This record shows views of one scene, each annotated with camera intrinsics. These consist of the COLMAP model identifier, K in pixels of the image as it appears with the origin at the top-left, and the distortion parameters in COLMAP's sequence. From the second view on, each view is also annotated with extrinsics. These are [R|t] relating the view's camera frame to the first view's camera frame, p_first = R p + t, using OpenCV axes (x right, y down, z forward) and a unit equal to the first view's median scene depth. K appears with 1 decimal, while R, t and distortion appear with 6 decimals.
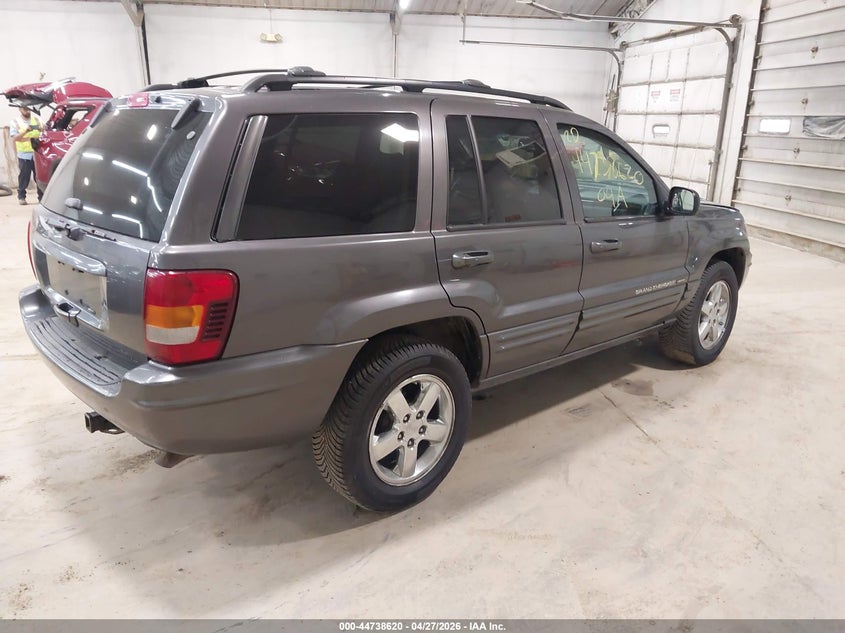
lens RADIAL K [[665.8, 0, 418.1], [0, 665.8, 319.8], [0, 0, 1]] dist [-0.004393, -0.005519]
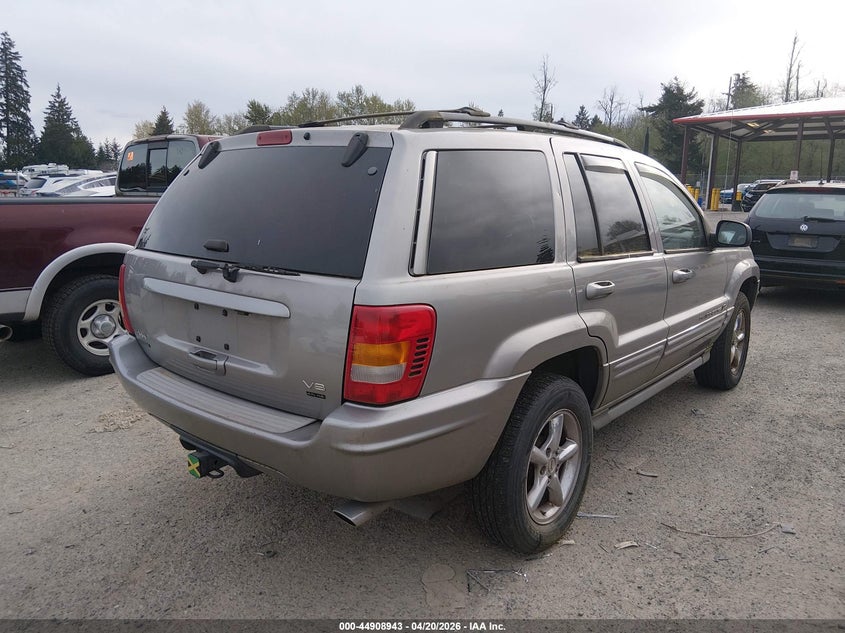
lens RADIAL K [[665.8, 0, 423.3], [0, 665.8, 316.6], [0, 0, 1]] dist [-0.004393, -0.005519]
pose [[0.989378, -0.042546, 0.139003, -0.336427], [0.053284, 0.995799, -0.074466, 0.012481], [-0.135251, 0.081082, 0.987488, 0.031118]]
